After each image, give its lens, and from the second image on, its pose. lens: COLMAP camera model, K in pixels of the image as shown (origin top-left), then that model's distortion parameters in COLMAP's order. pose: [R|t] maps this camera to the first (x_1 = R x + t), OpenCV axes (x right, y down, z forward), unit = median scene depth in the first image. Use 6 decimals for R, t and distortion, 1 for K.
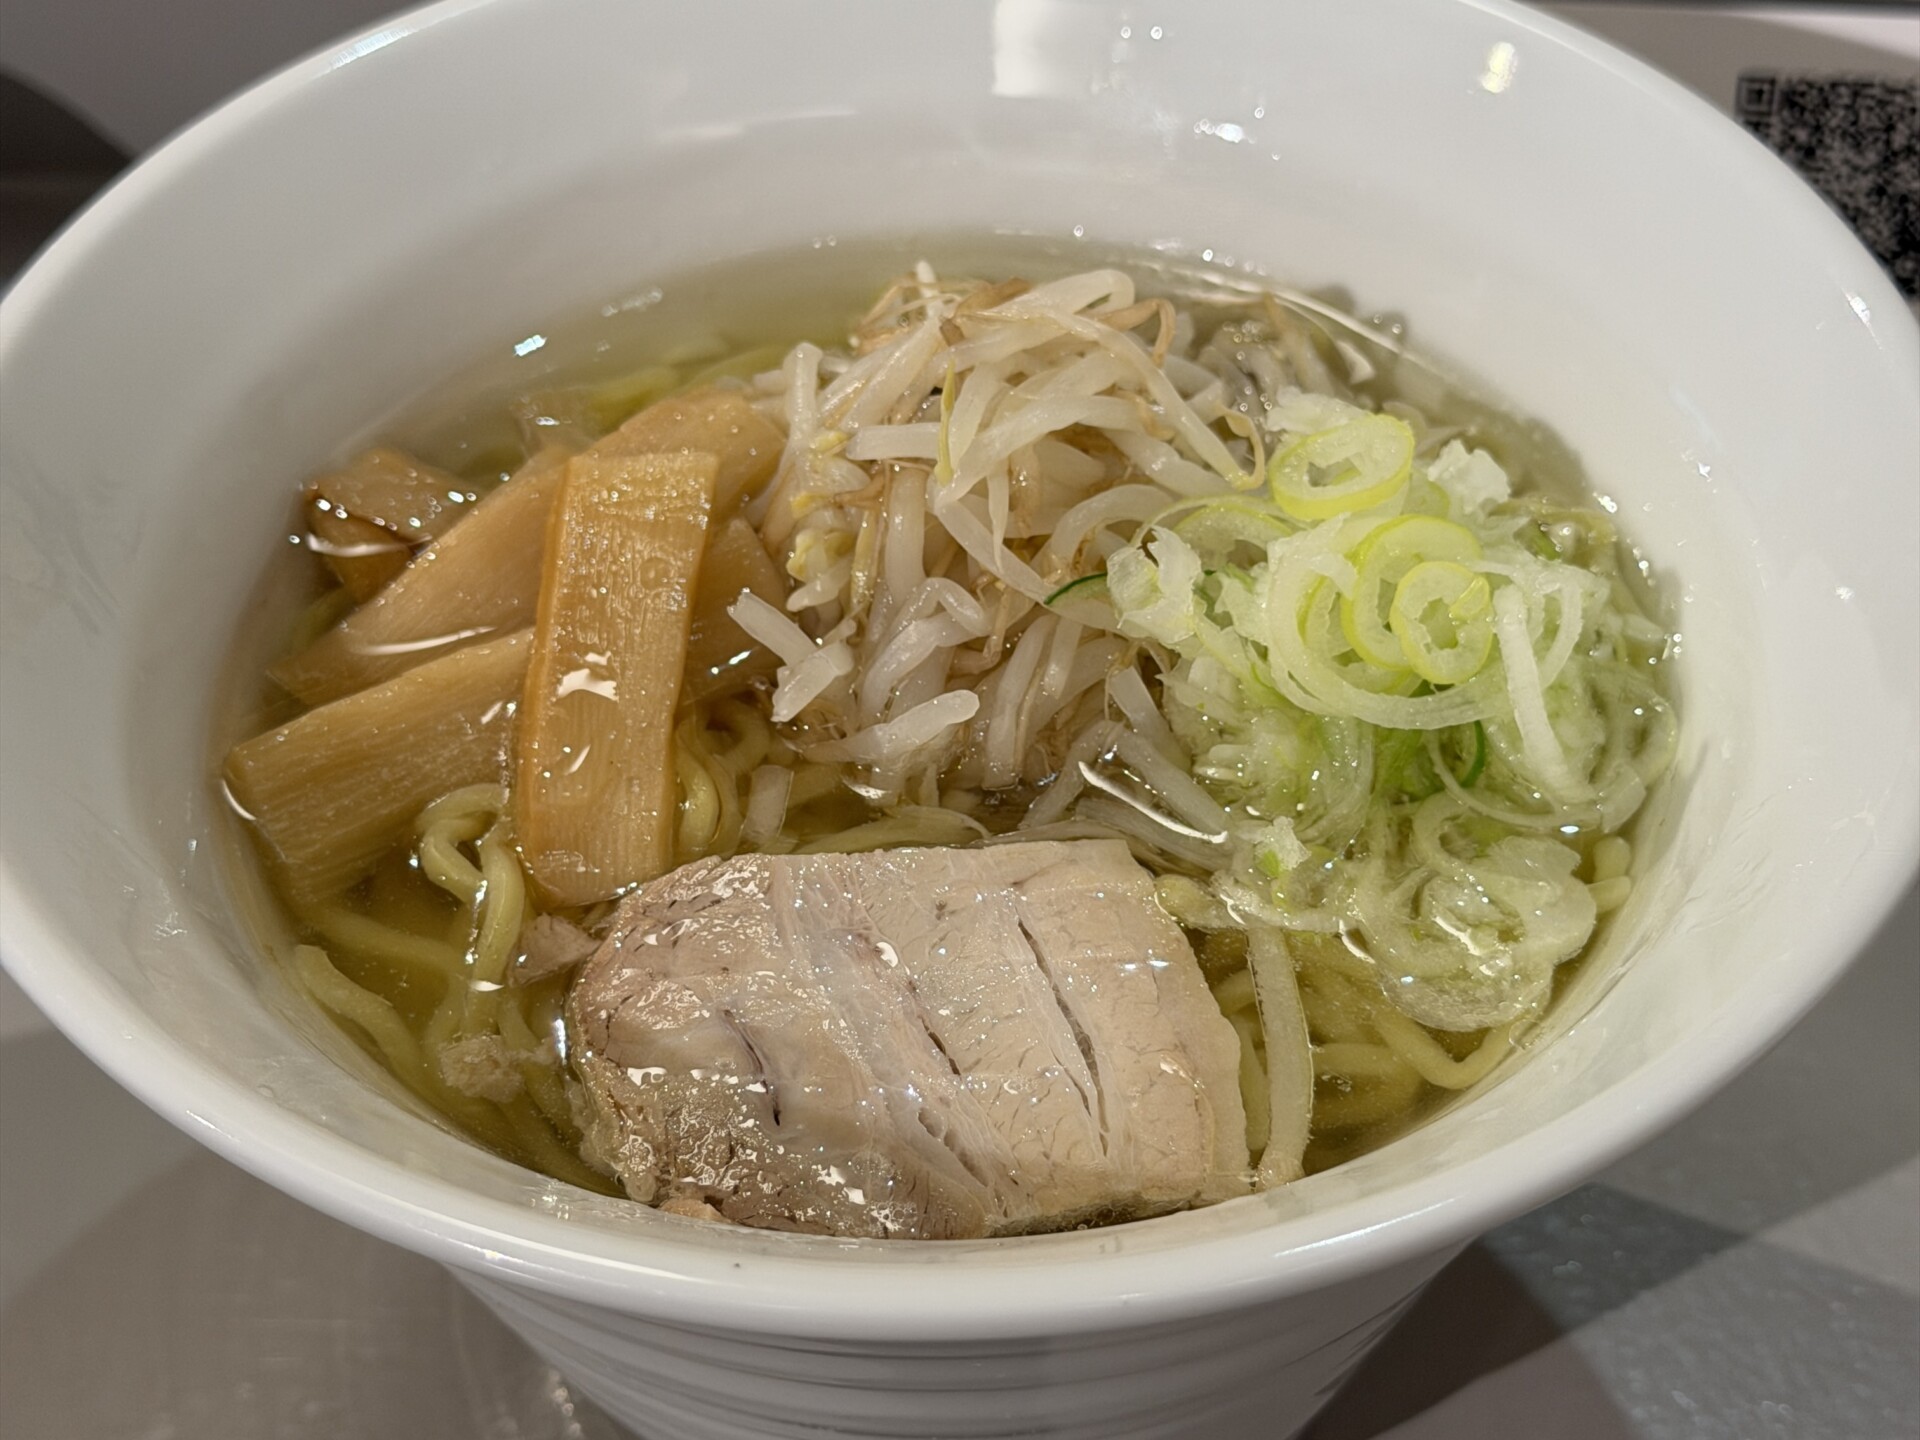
lens RADIAL K [[2696.4, 0, 960.0], [0, 2696.4, 720.0], [0, 0, 1]] dist [0.009559, 0.068899]
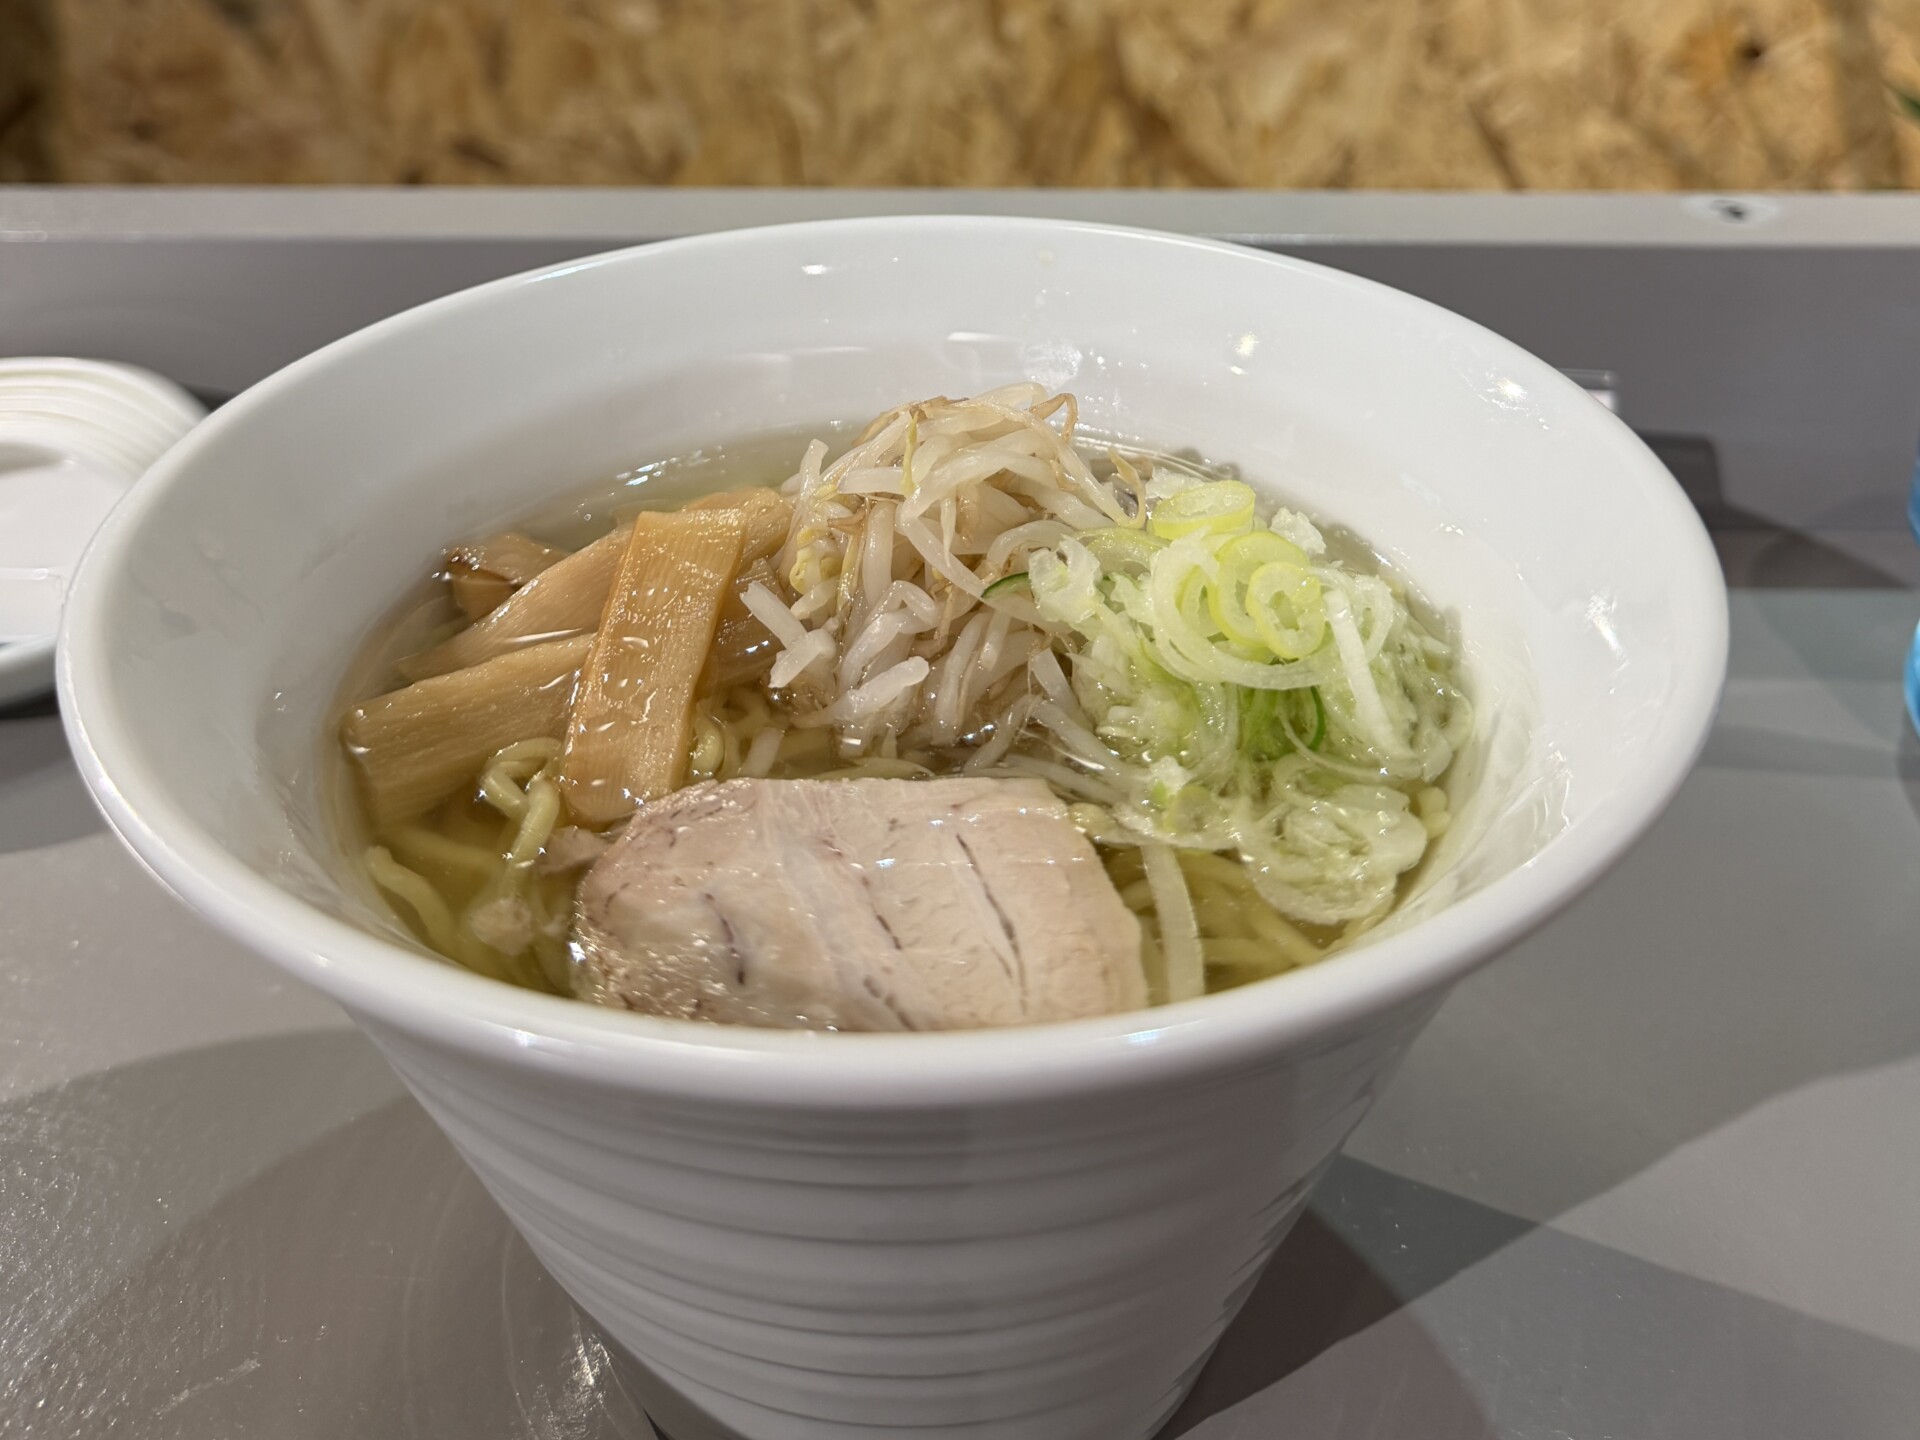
lens RADIAL K [[1265.1, 0, 986.8], [0, 1265.1, 718.8], [0, 0, 1]] dist [-0.004203, -0.002422]
pose [[0.999900, 0.012255, -0.007019, 0.038899], [-0.013944, 0.935547, -0.352928, 0.227232], [0.002242, 0.352990, 0.935624, 0.442444]]
